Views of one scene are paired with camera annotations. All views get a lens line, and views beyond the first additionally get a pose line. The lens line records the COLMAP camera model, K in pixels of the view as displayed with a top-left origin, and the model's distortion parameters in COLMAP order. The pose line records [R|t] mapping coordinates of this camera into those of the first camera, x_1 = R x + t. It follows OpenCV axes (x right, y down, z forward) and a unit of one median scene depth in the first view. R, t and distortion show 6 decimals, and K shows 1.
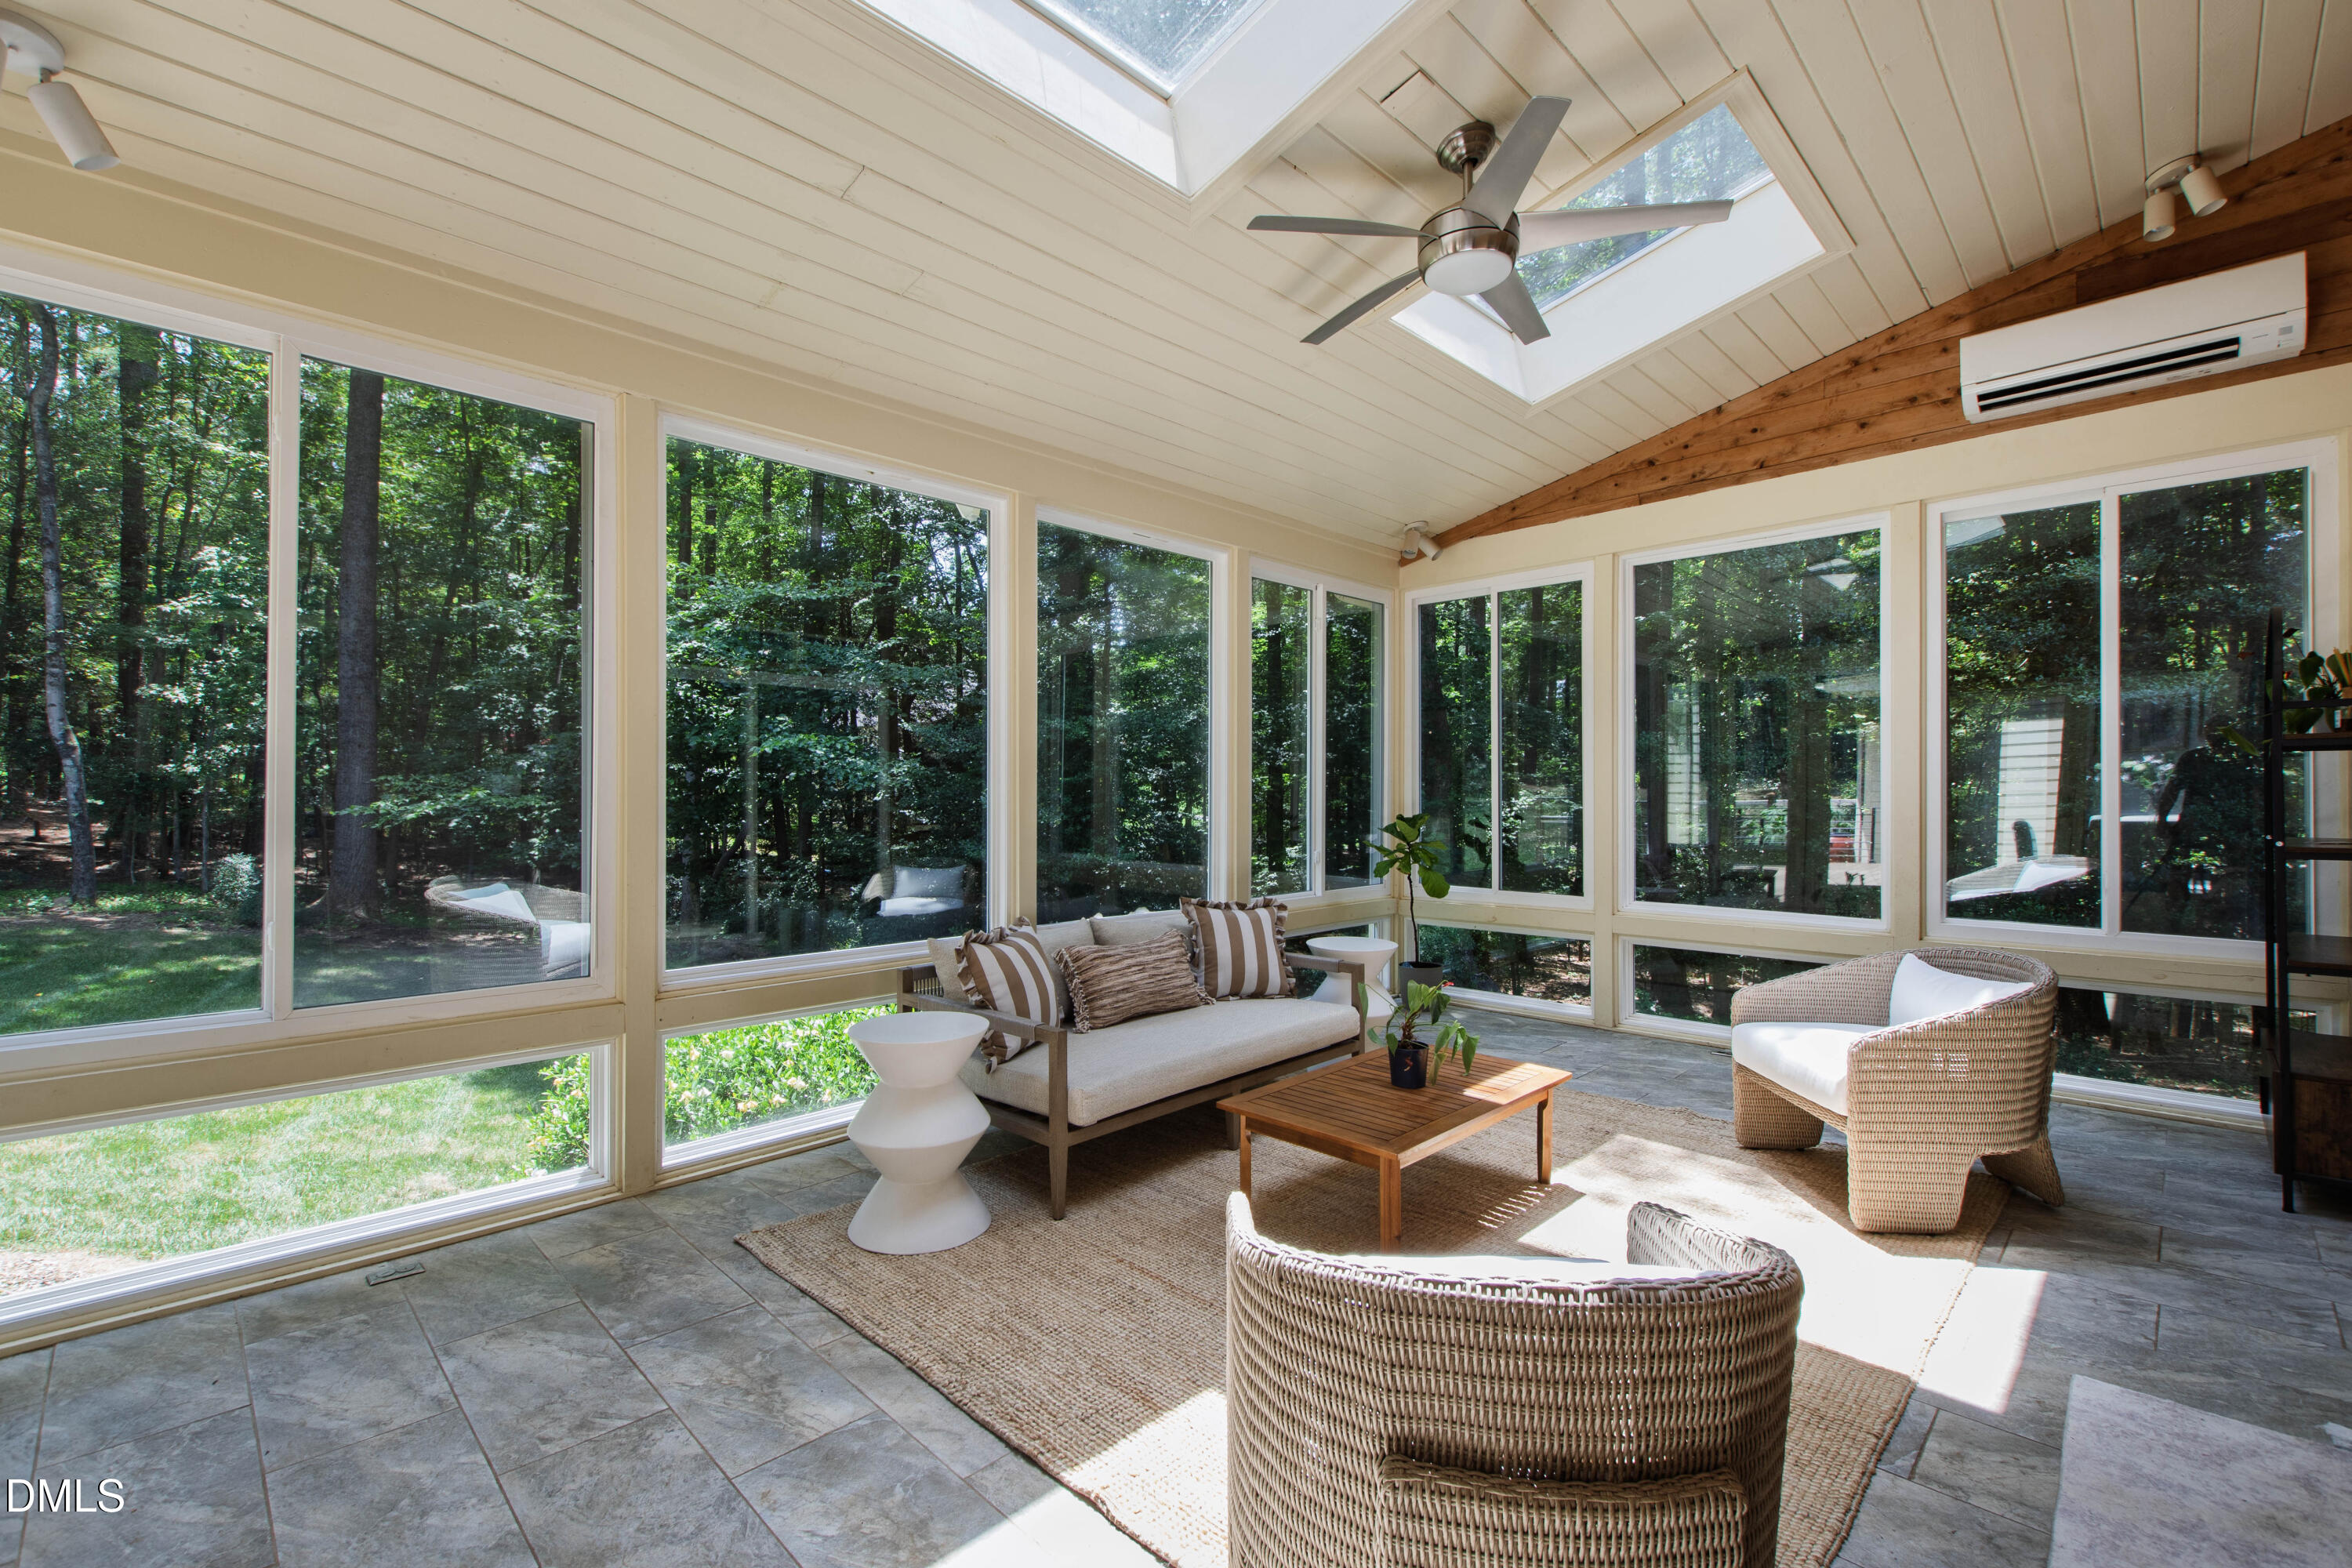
lens RADIAL K [[1011.9, 0, 1175.5], [0, 1011.9, 798.7], [0, 0, 1]] dist [-0.008619, 0.000024]
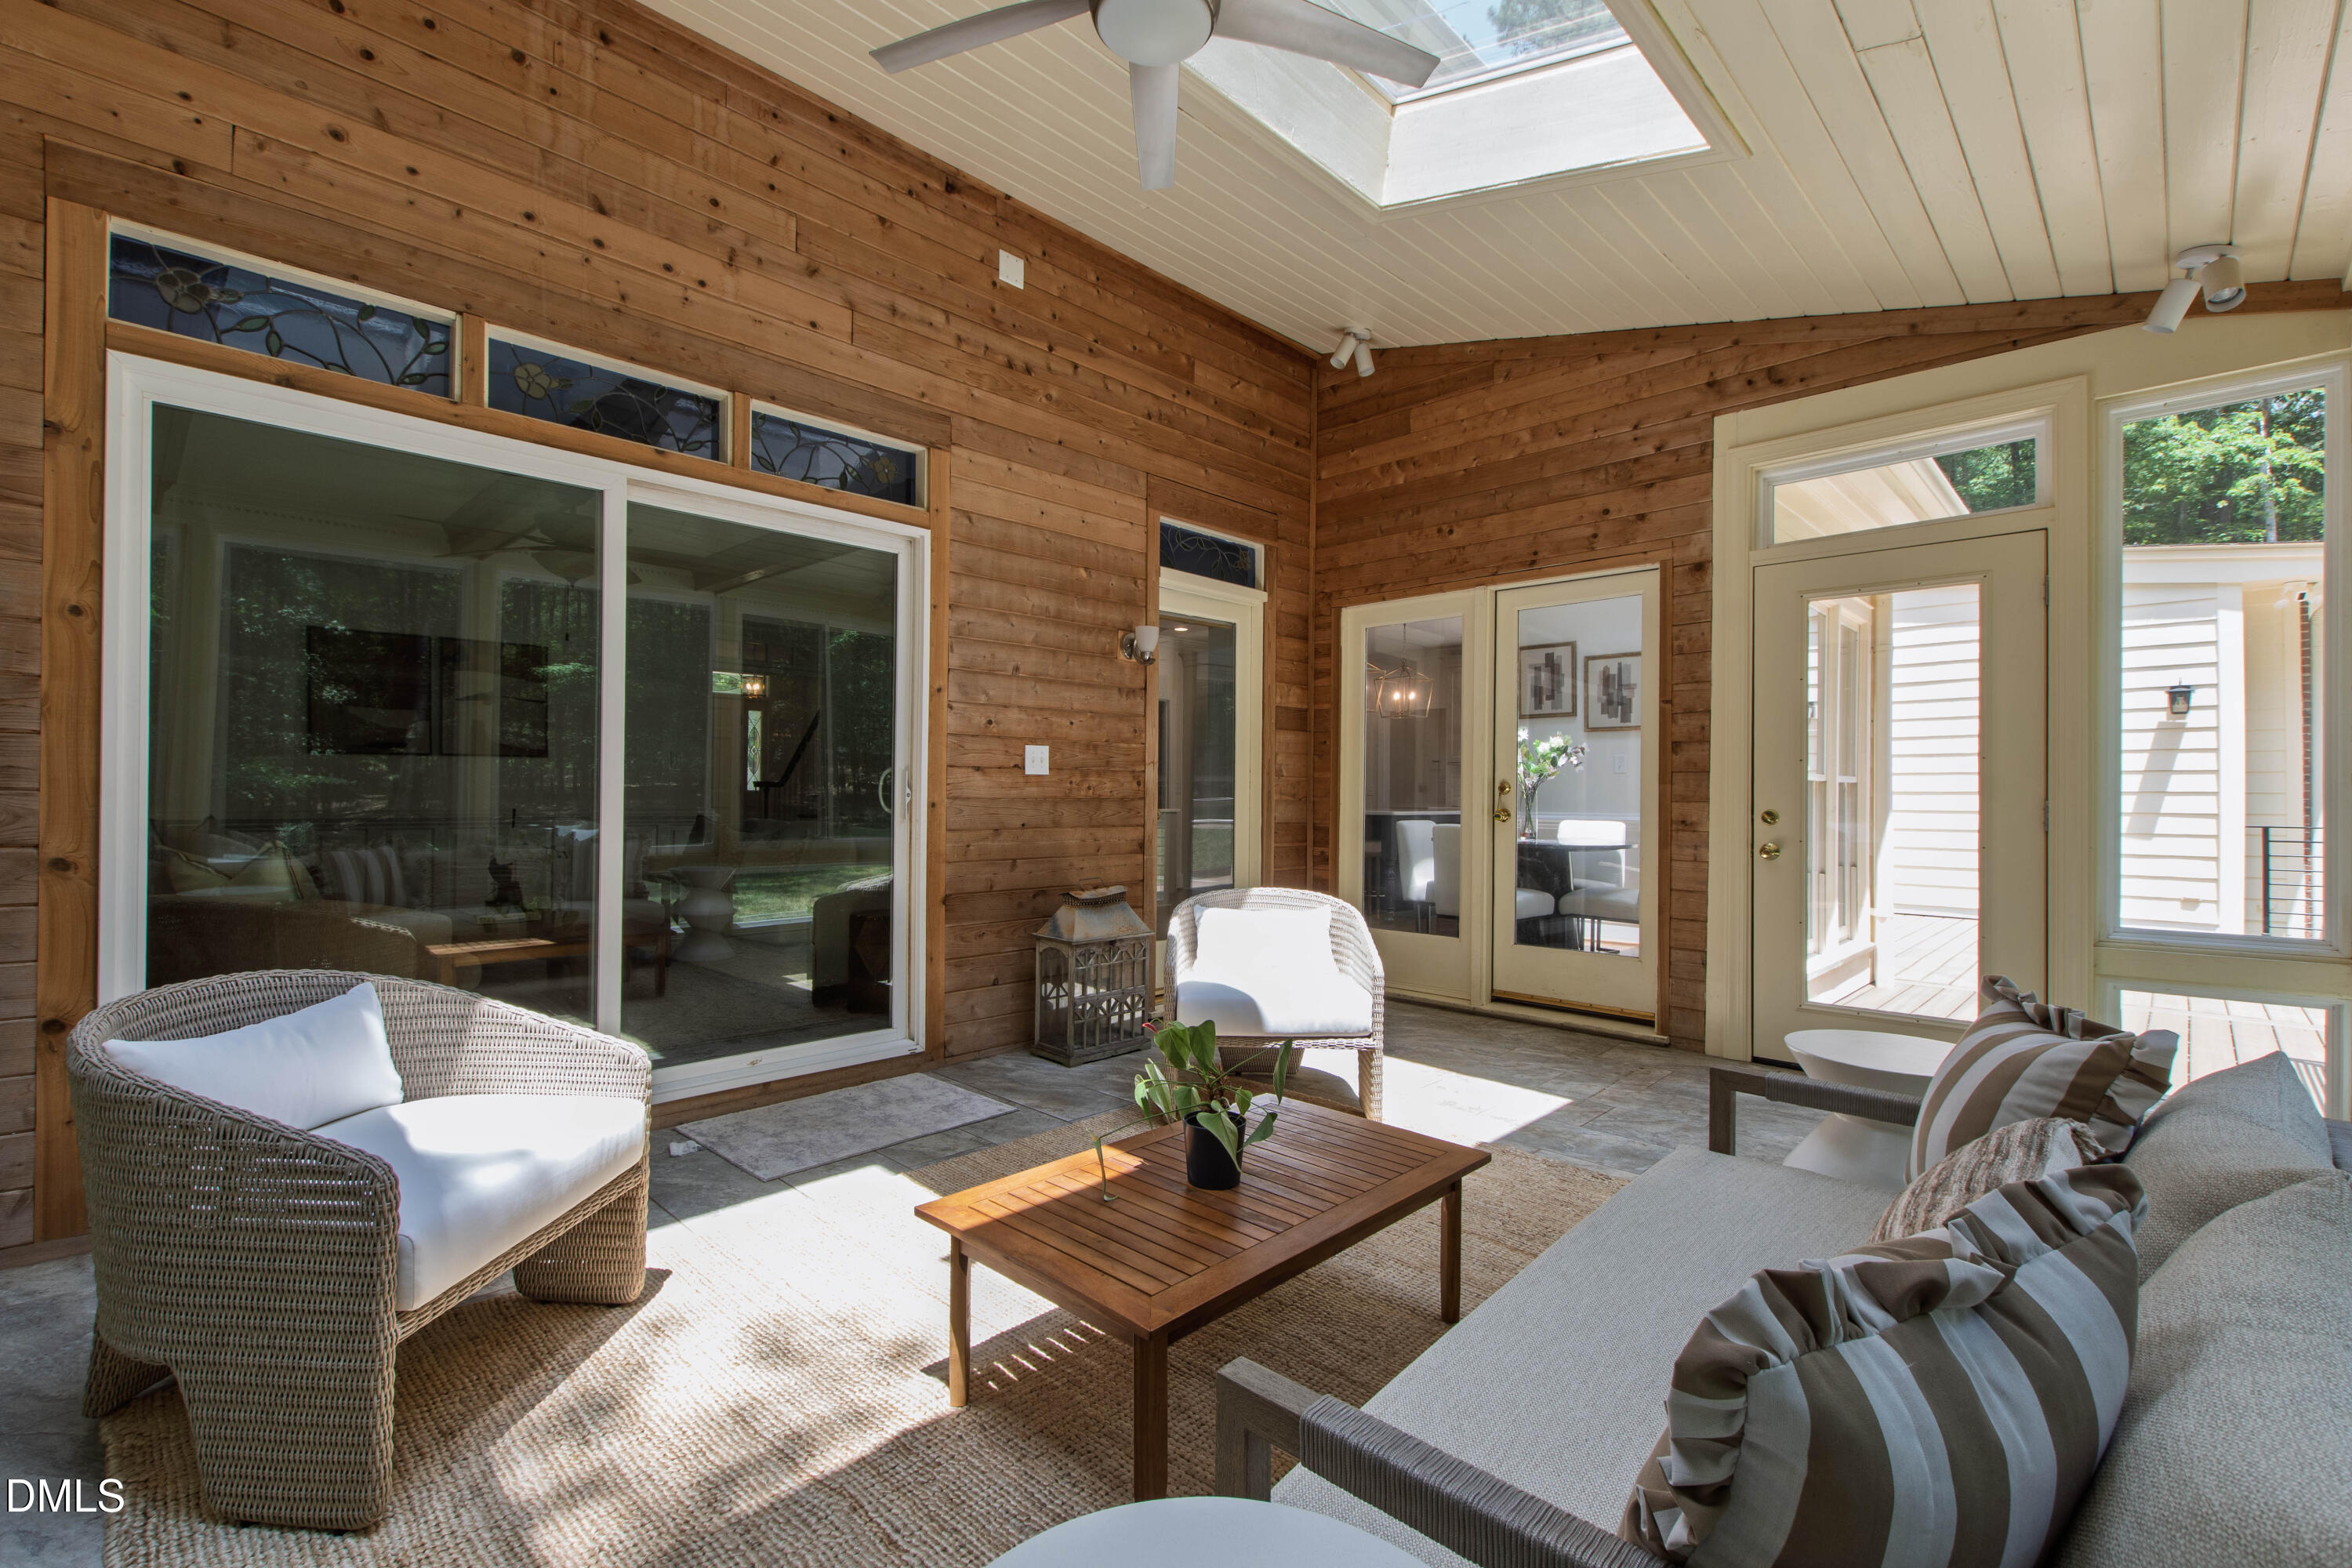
lens RADIAL K [[1041.4, 0, 1176.0], [0, 1041.4, 784.0], [0, 0, 1]] dist [-0.000361, 0.000367]
pose [[-0.999787, -0.008161, -0.018935, 0.269513], [-0.008101, 0.999962, -0.003262, 0.038517], [0.018960, -0.003108, -0.999815, 1.649137]]
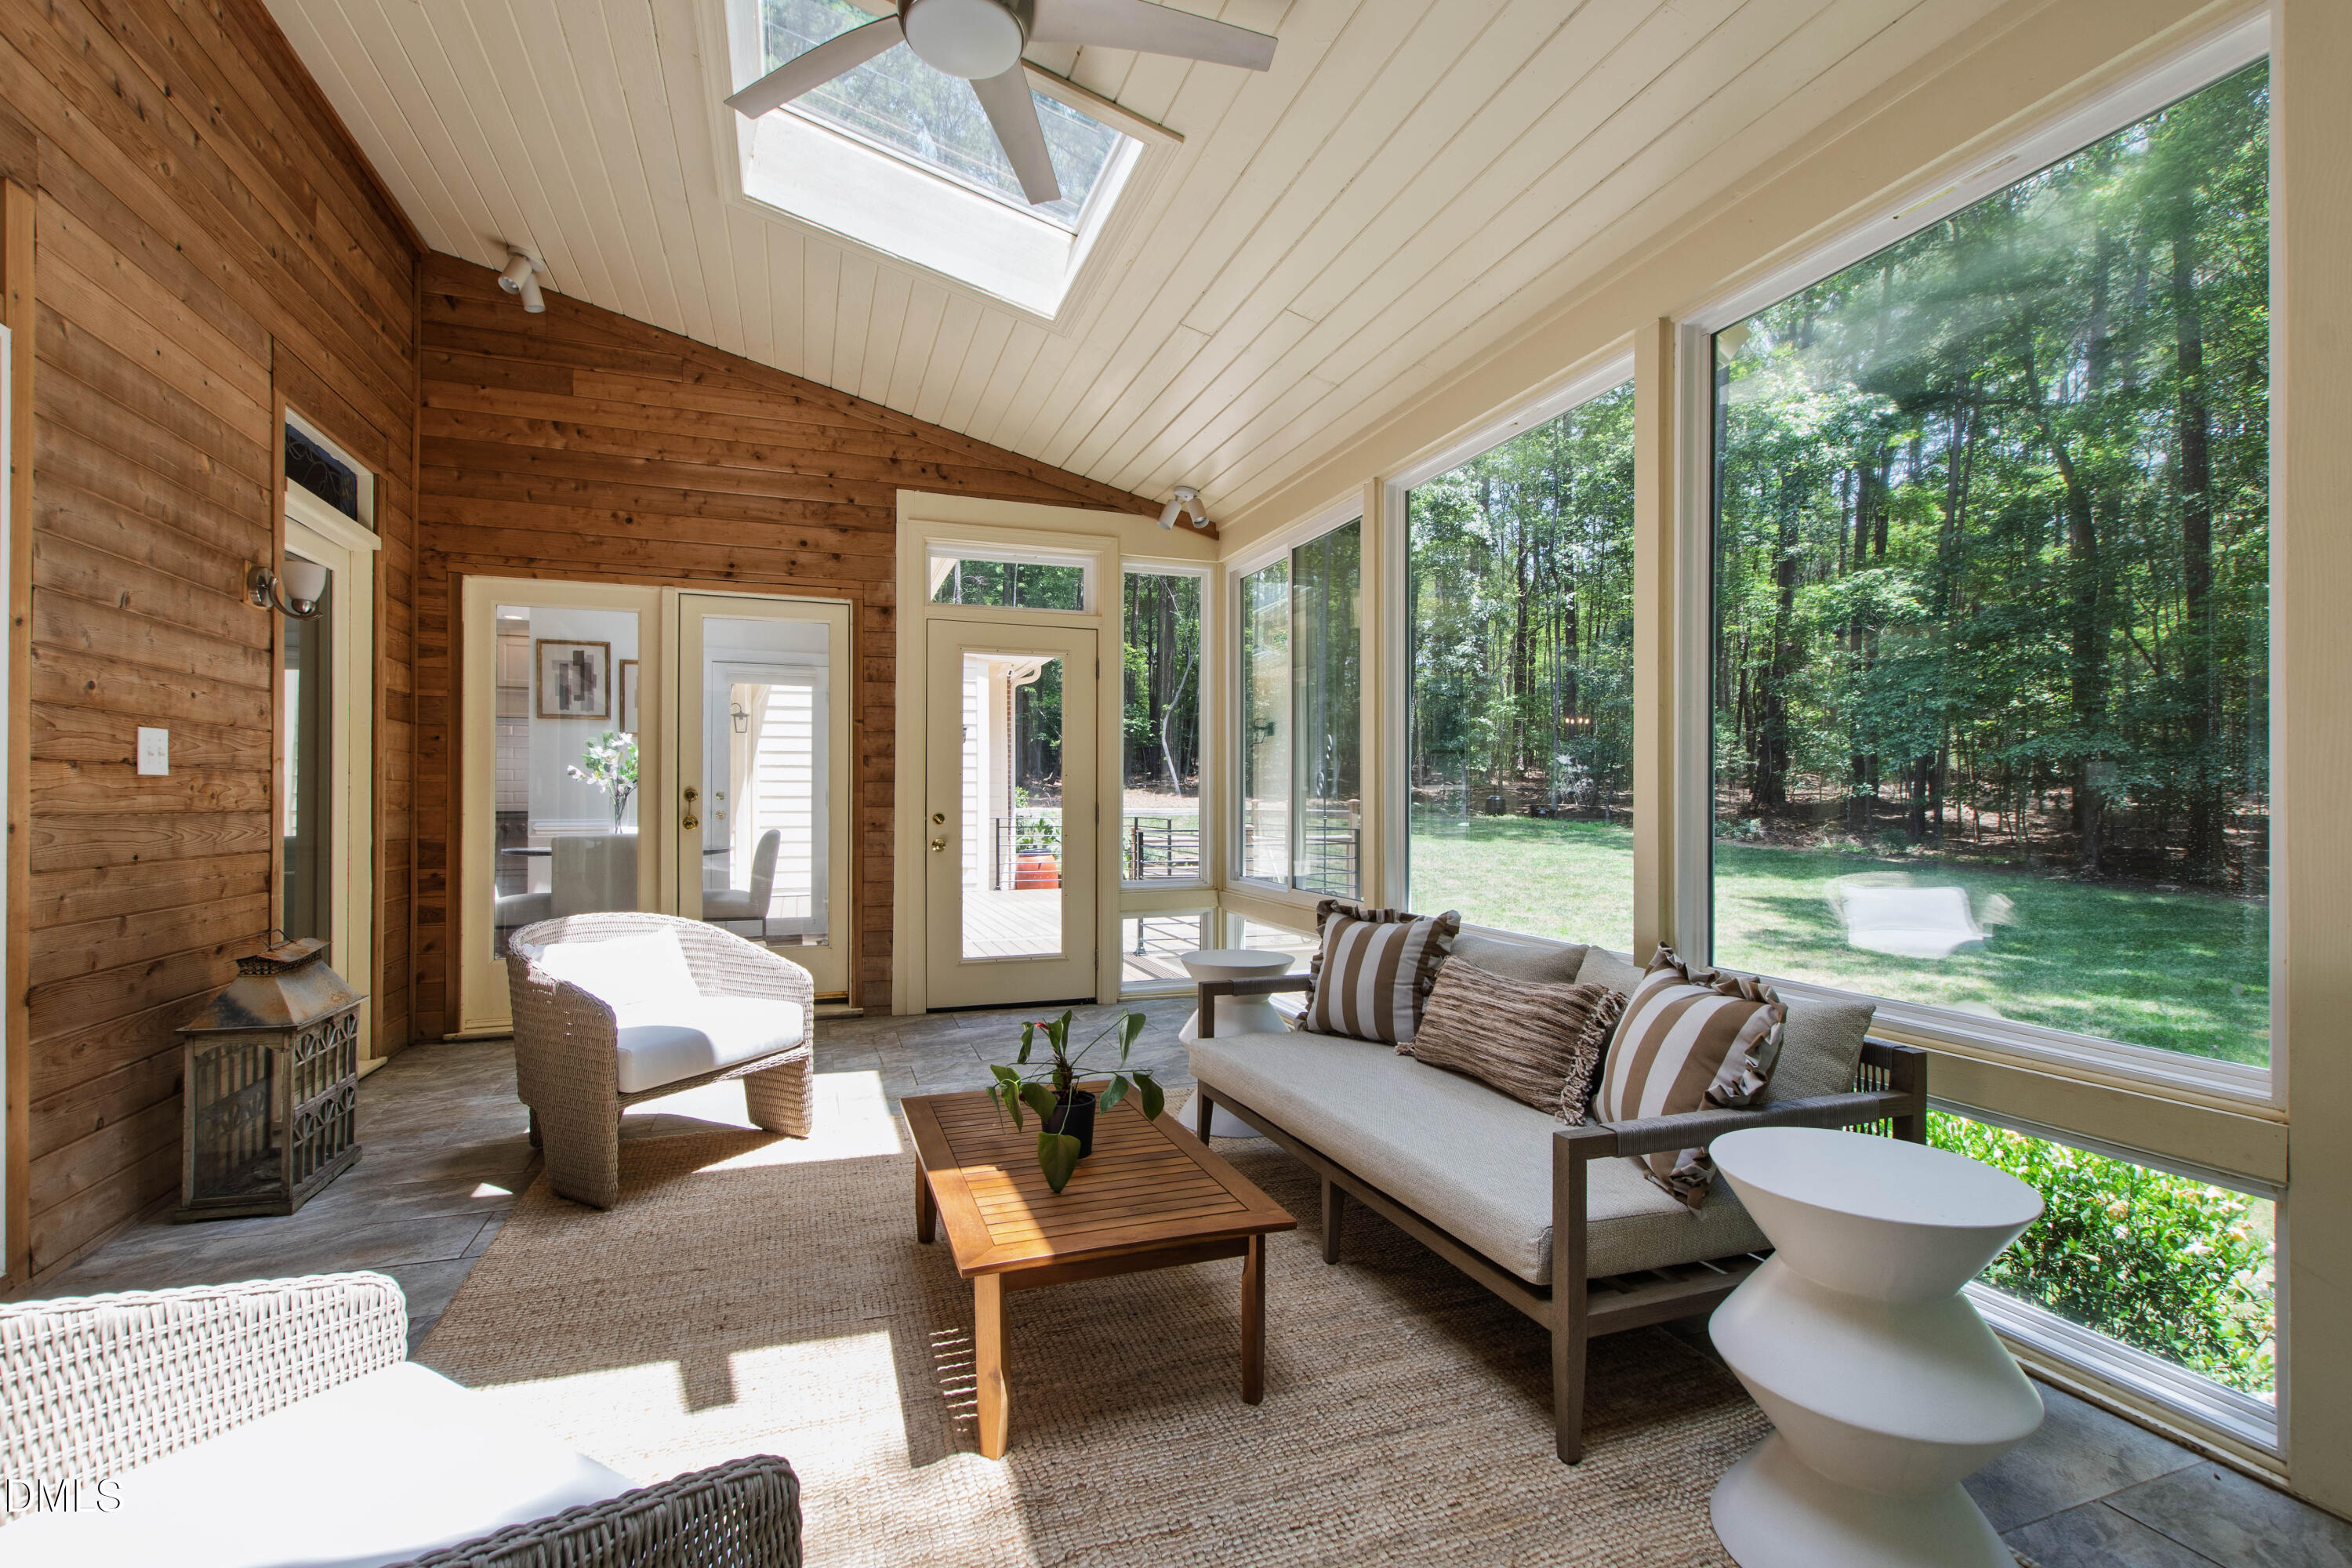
lens RADIAL K [[1011.9, 0, 1175.5], [0, 1011.9, 798.7], [0, 0, 1]] dist [-0.008619, 0.000024]
pose [[-0.418641, -0.003710, -0.908144, 0.839718], [-0.007001, 0.999975, -0.000858, 0.037196], [0.908125, 0.005999, -0.418657, 1.360923]]
